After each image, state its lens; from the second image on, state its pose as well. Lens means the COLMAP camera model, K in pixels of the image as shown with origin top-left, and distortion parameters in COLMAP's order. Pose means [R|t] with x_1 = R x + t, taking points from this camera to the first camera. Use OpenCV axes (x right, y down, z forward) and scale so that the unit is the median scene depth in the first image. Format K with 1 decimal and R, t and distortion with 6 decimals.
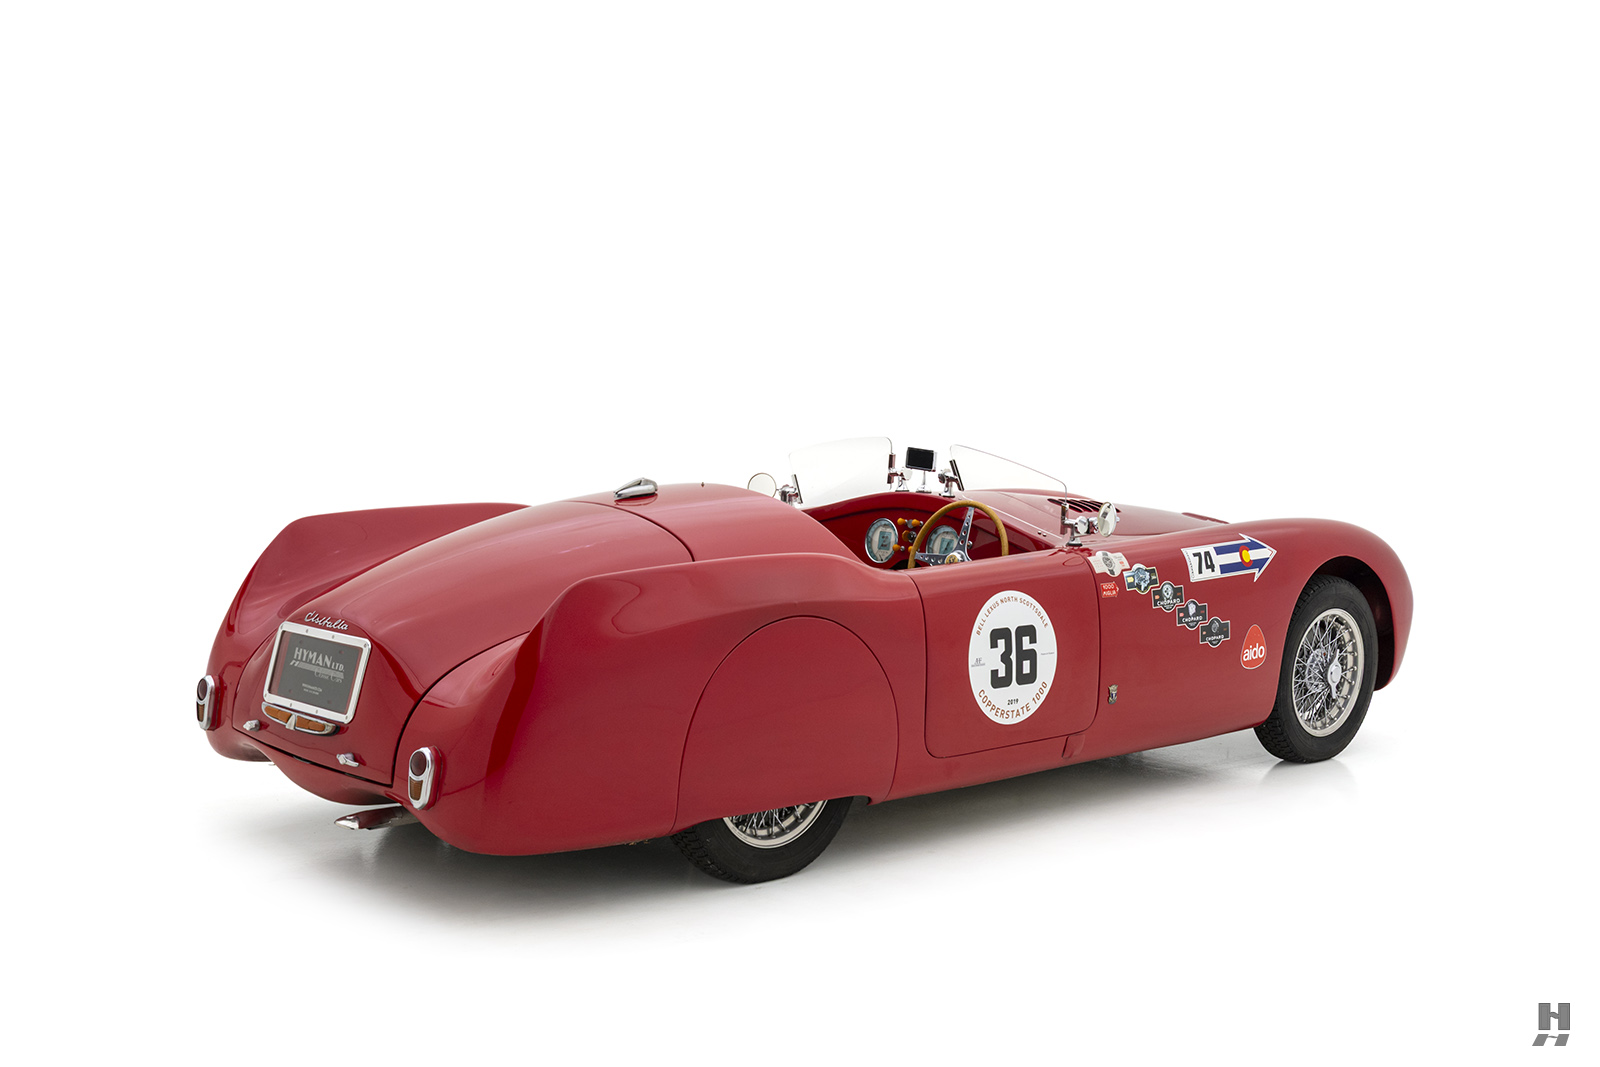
lens RADIAL K [[2187.8, 0, 800.0], [0, 2187.8, 533.5], [0, 0, 1]] dist [-0.031322, -0.021180]
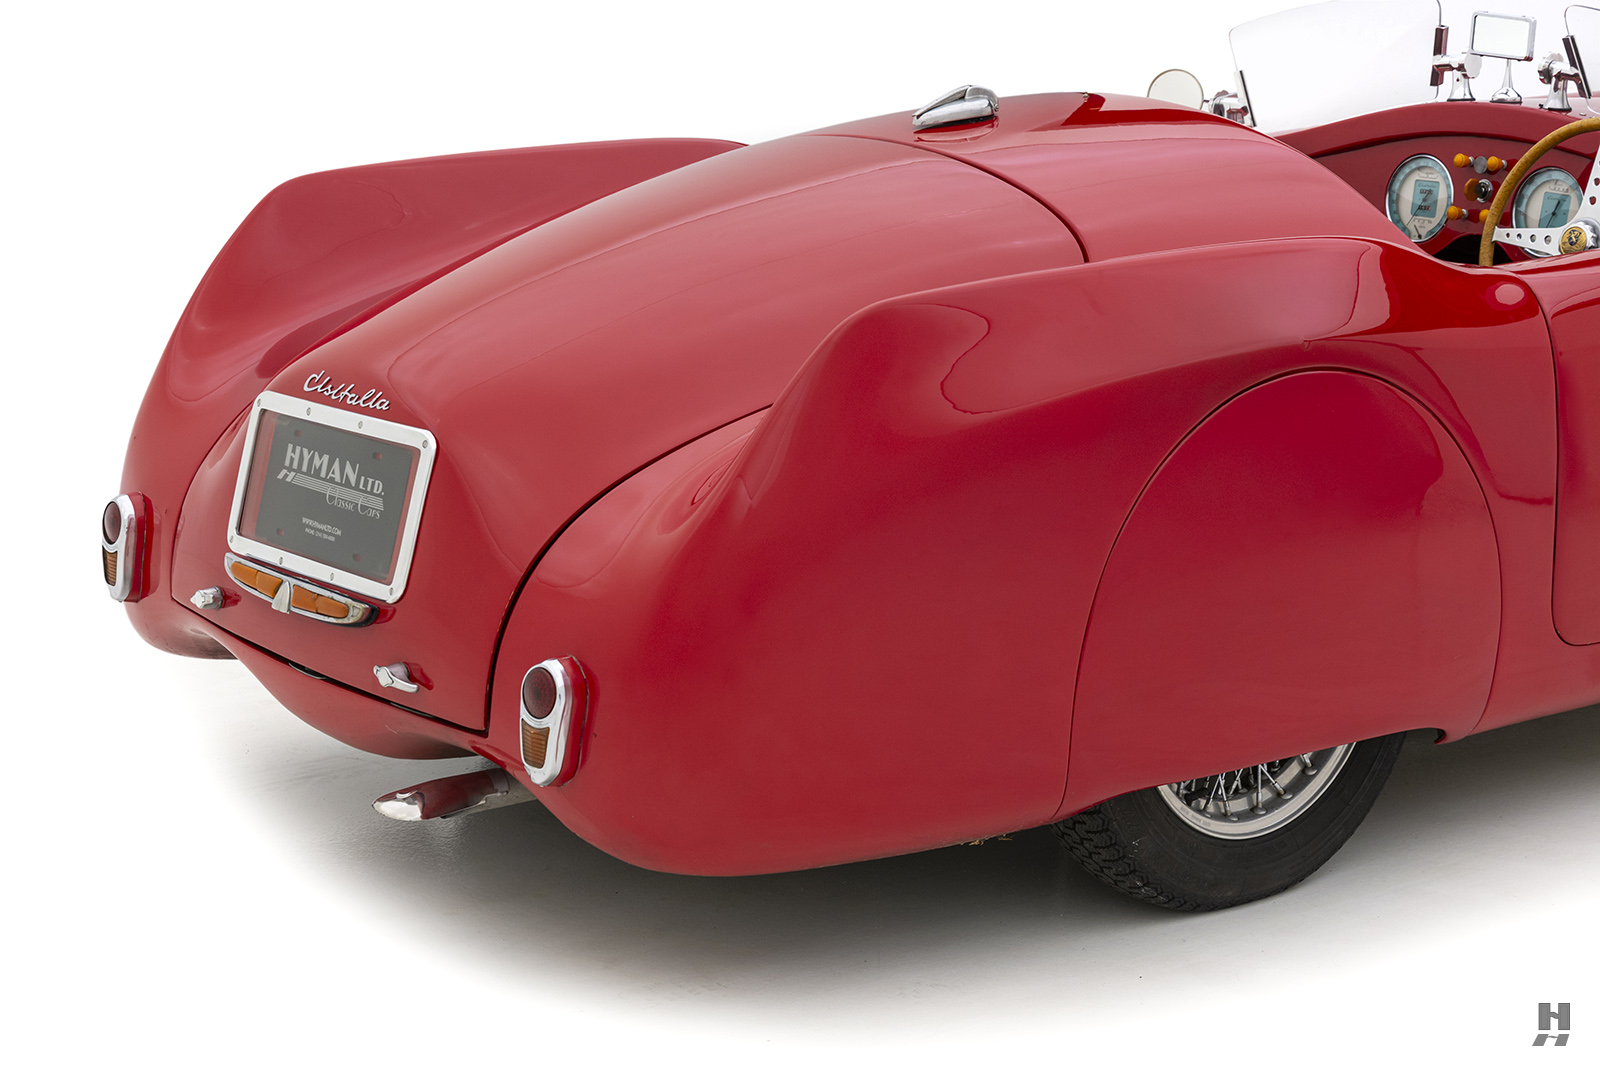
lens RADIAL K [[3483.5, 0, 800.0], [0, 3483.5, 533.5], [0, 0, 1]] dist [0.013194, -0.198948]
pose [[0.995498, -0.007507, -0.094489, -0.040210], [0.017378, 0.994417, 0.104076, -0.007972], [0.093181, -0.105250, 0.990071, 0.224228]]
